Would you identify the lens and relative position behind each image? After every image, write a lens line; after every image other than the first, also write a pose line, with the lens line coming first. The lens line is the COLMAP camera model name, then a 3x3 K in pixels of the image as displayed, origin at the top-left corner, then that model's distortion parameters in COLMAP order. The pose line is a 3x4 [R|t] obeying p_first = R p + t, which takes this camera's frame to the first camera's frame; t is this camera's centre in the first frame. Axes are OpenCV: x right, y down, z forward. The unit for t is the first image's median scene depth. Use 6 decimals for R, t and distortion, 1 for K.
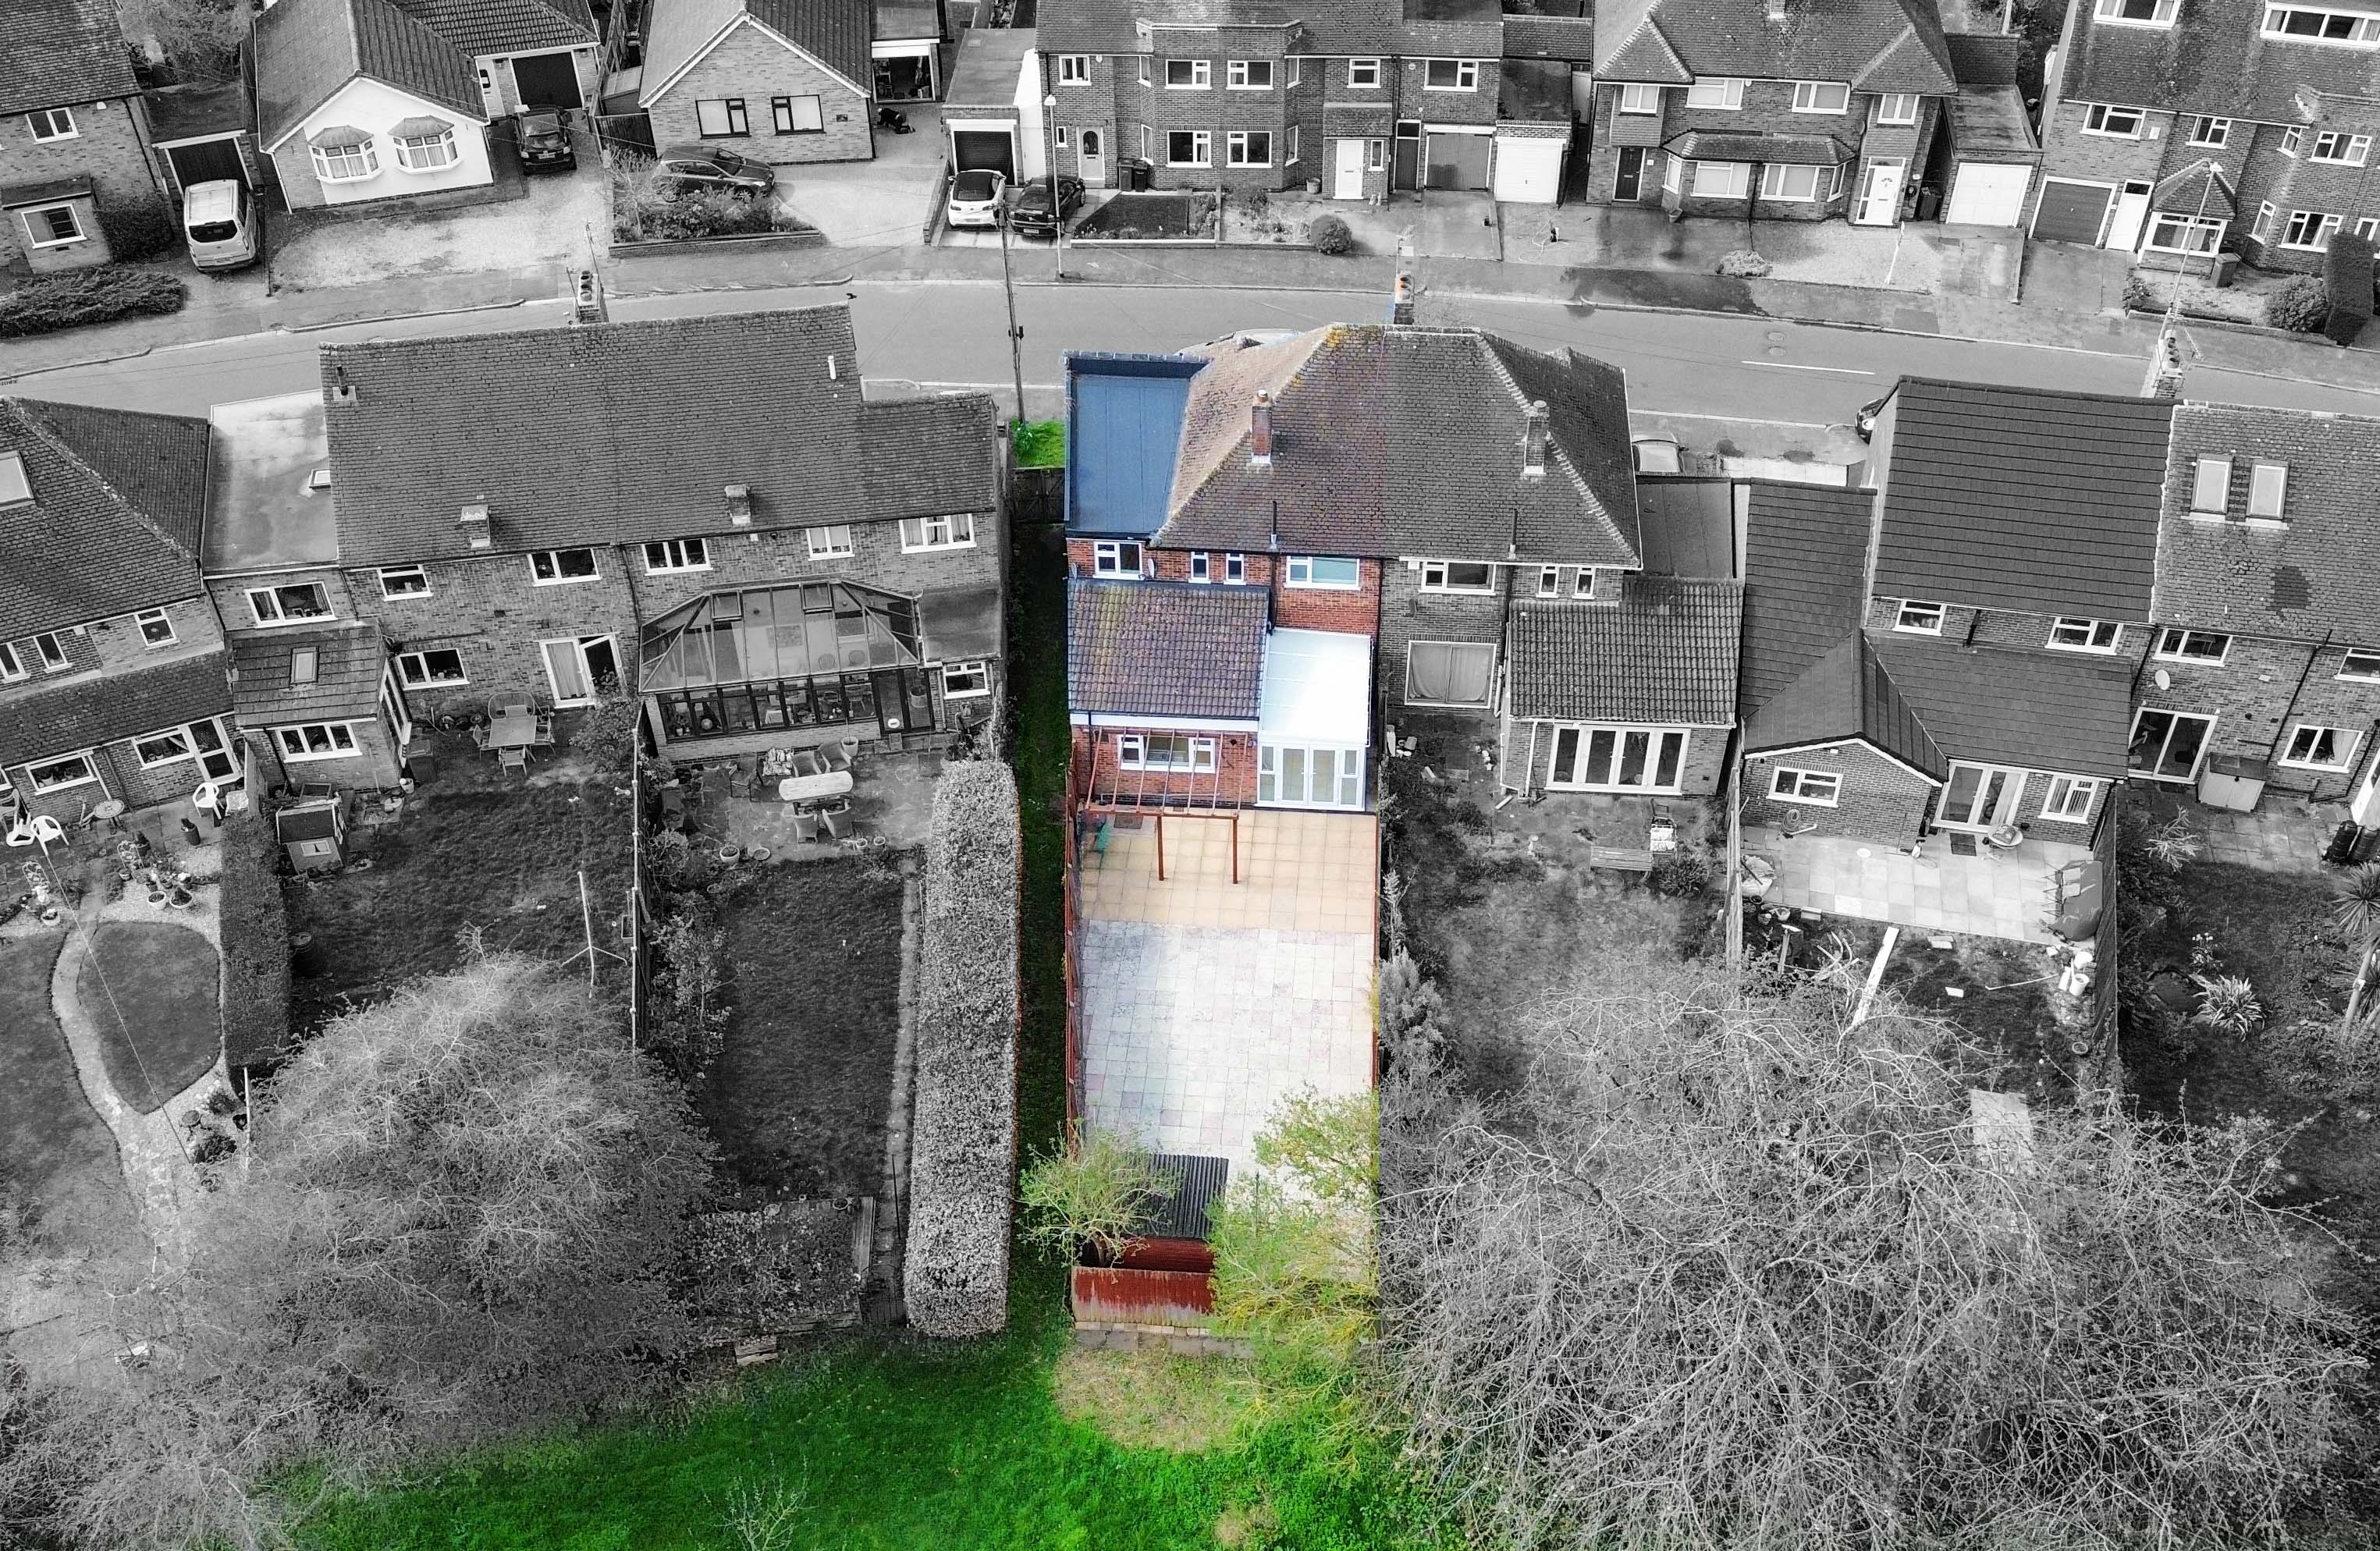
lens RADIAL K [[2292.4, 0, 1228.4], [0, 2292.4, 776.9], [0, 0, 1]] dist [0.050195, -0.008500]
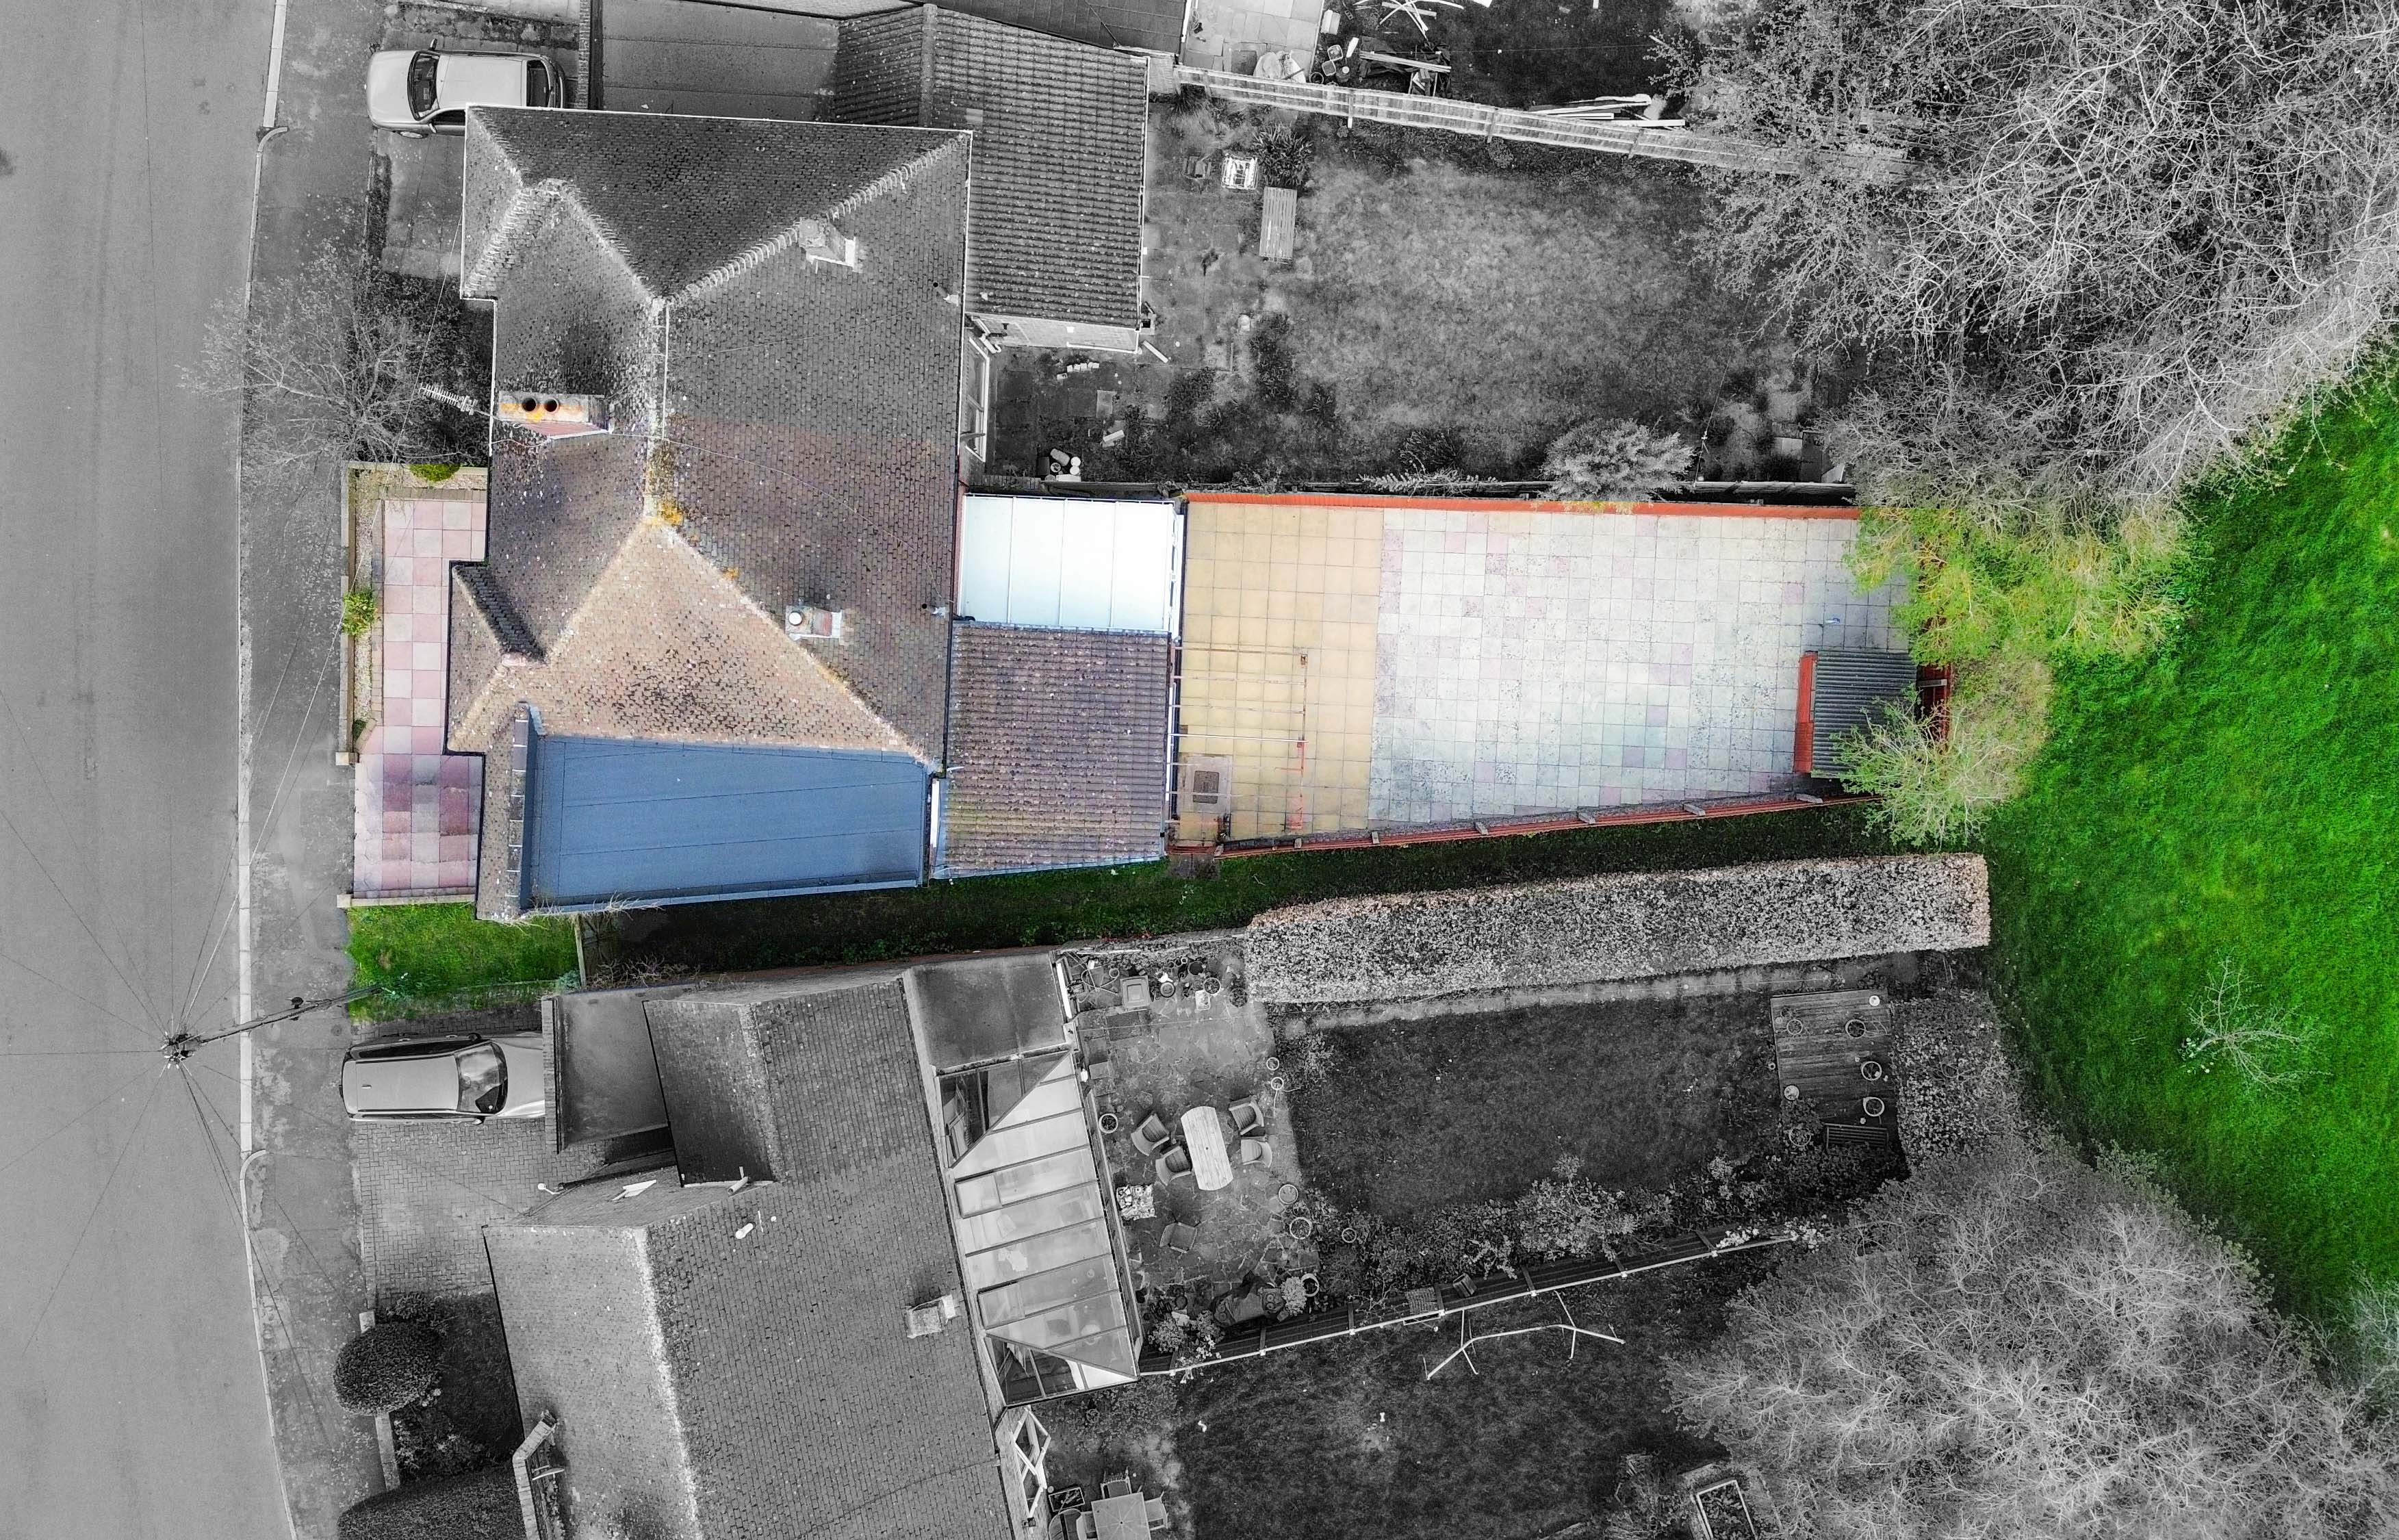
lens RADIAL K [[2062.9, 0, 1199.5], [0, 2062.9, 770.0], [0, 0, 1]] dist [0.109328, -0.264623]
pose [[-0.026800, -0.999582, -0.010865, -0.030166], [0.650229, -0.025687, 0.759304, -0.603169], [-0.759266, 0.013284, 0.650645, 0.511047]]
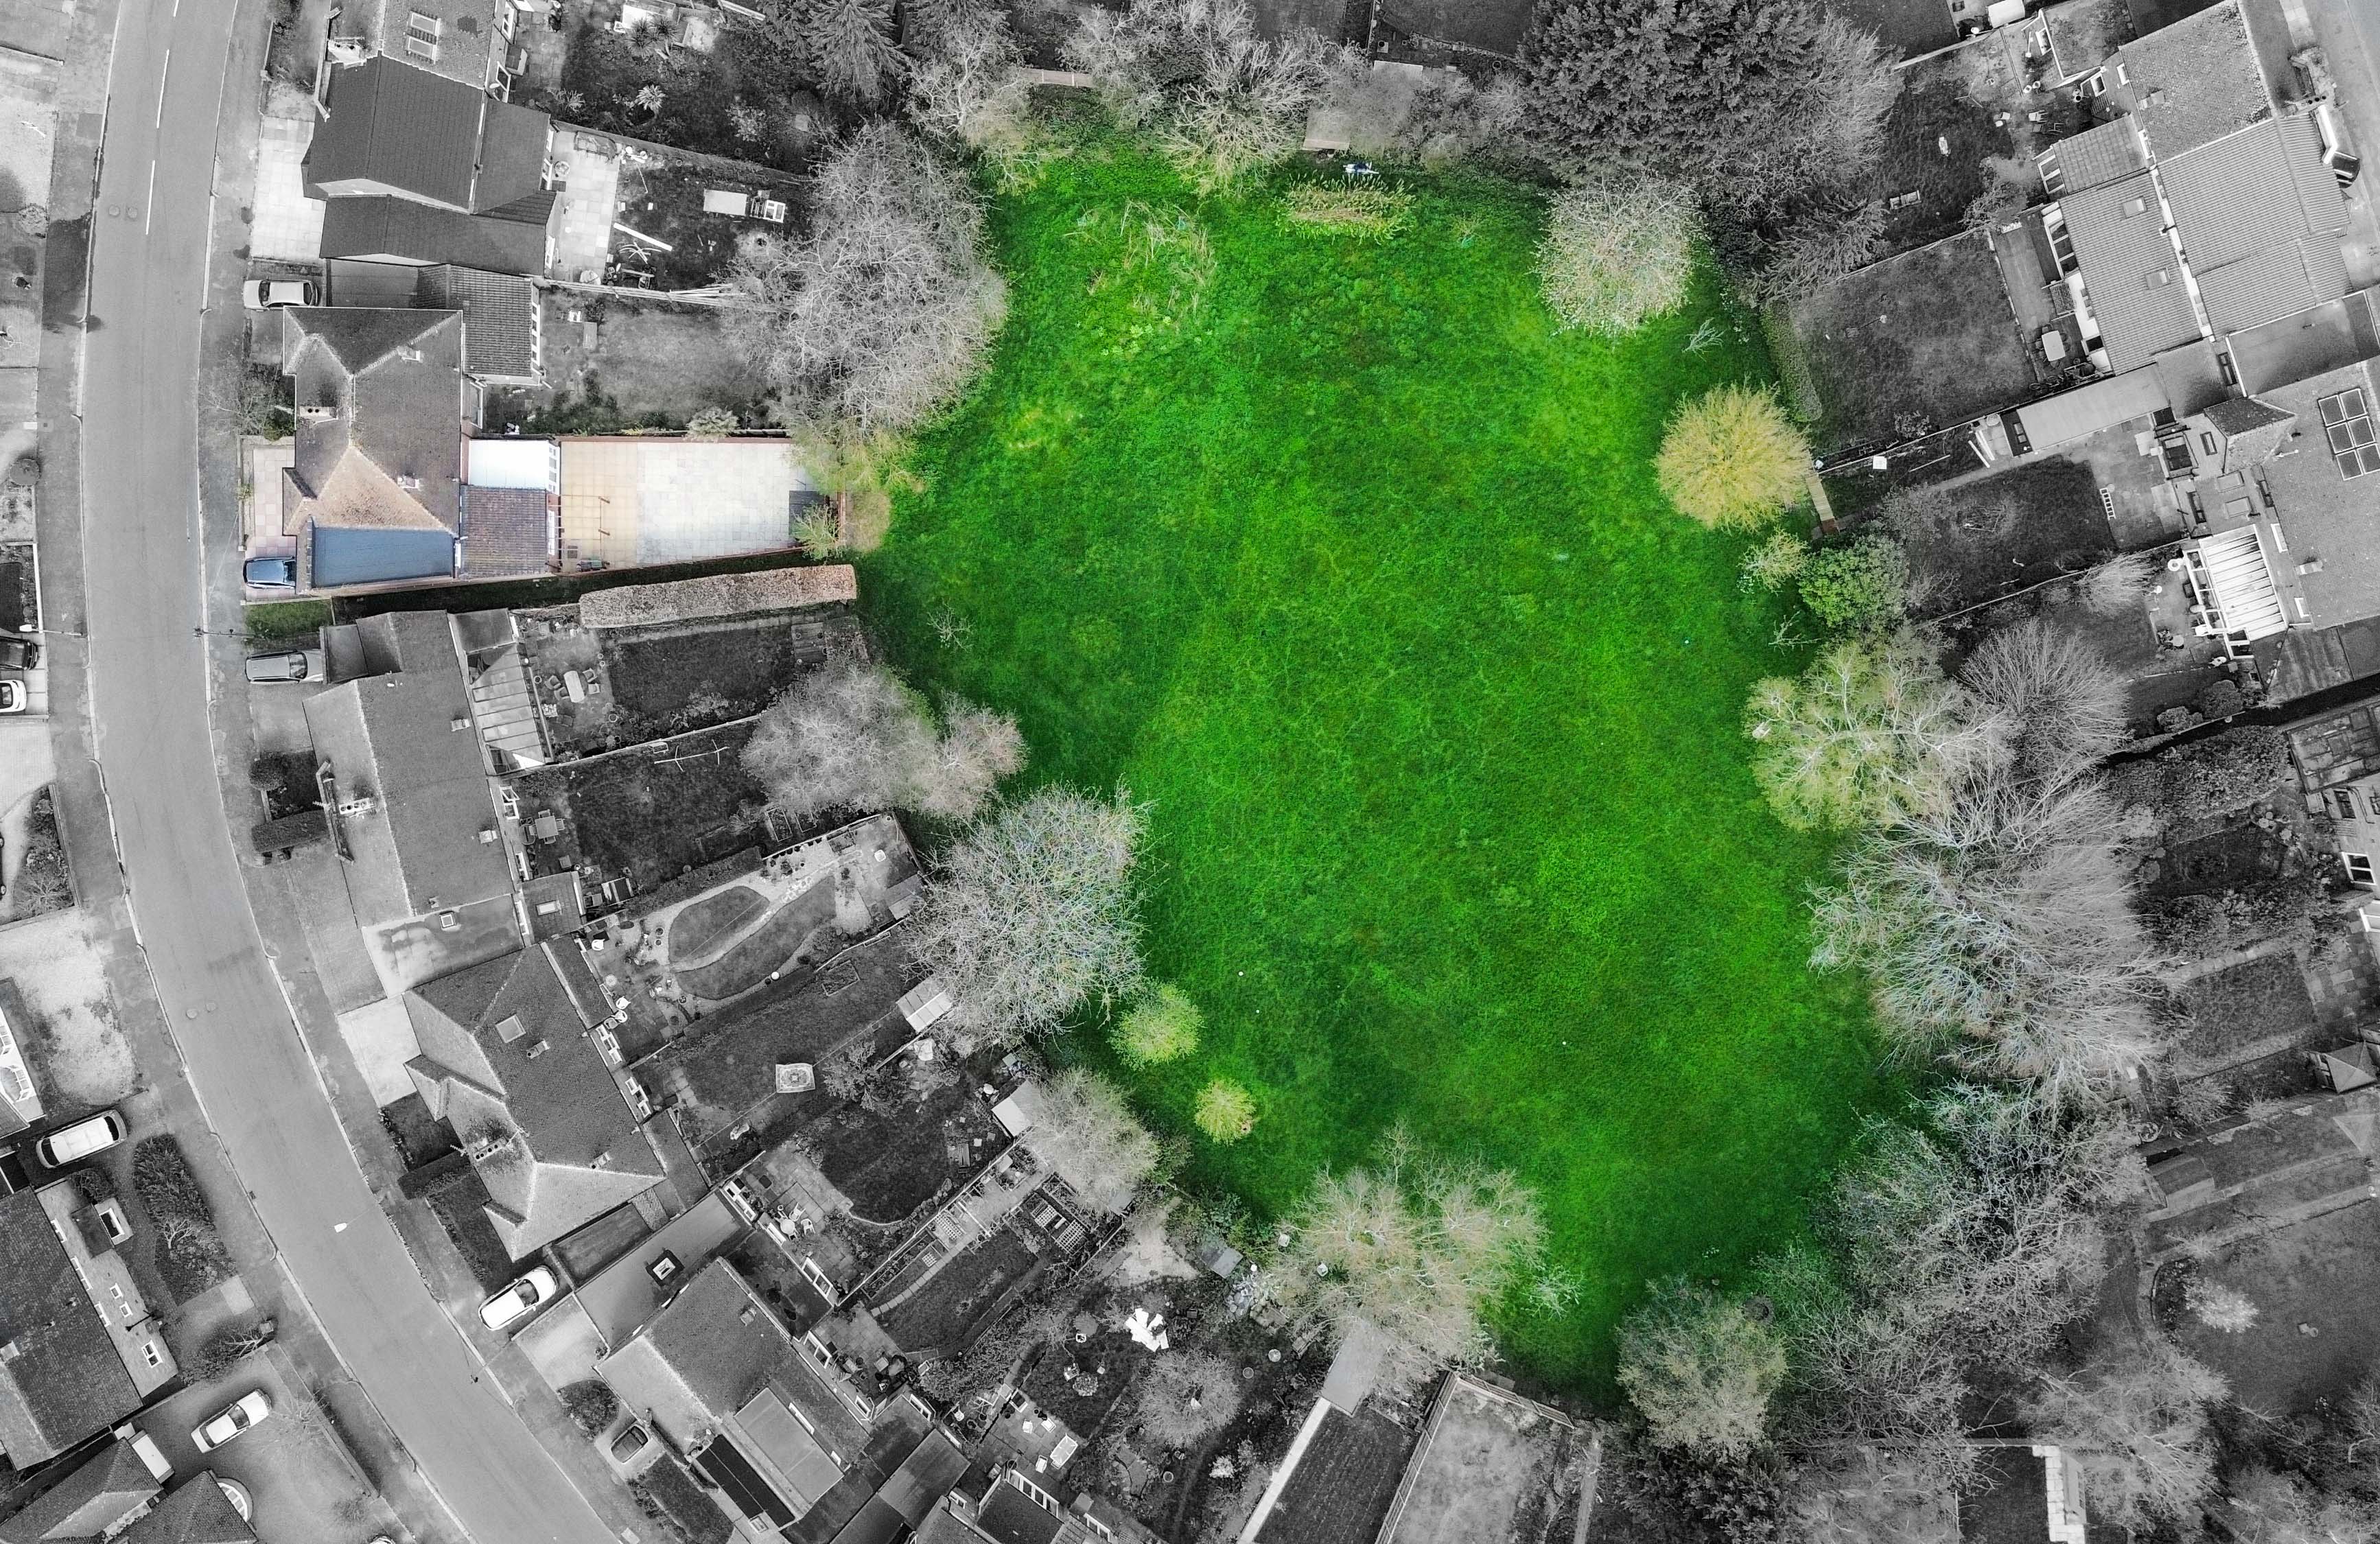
lens RADIAL K [[2374.6, 0, 1190.3], [0, 2374.6, 897.9], [0, 0, 1]] dist [0.012794, -0.181792]
pose [[-0.054201, -0.997536, -0.044542, -0.328701], [0.607397, -0.068343, 0.791454, -1.558740], [-0.792548, 0.015843, 0.609604, -0.955418]]
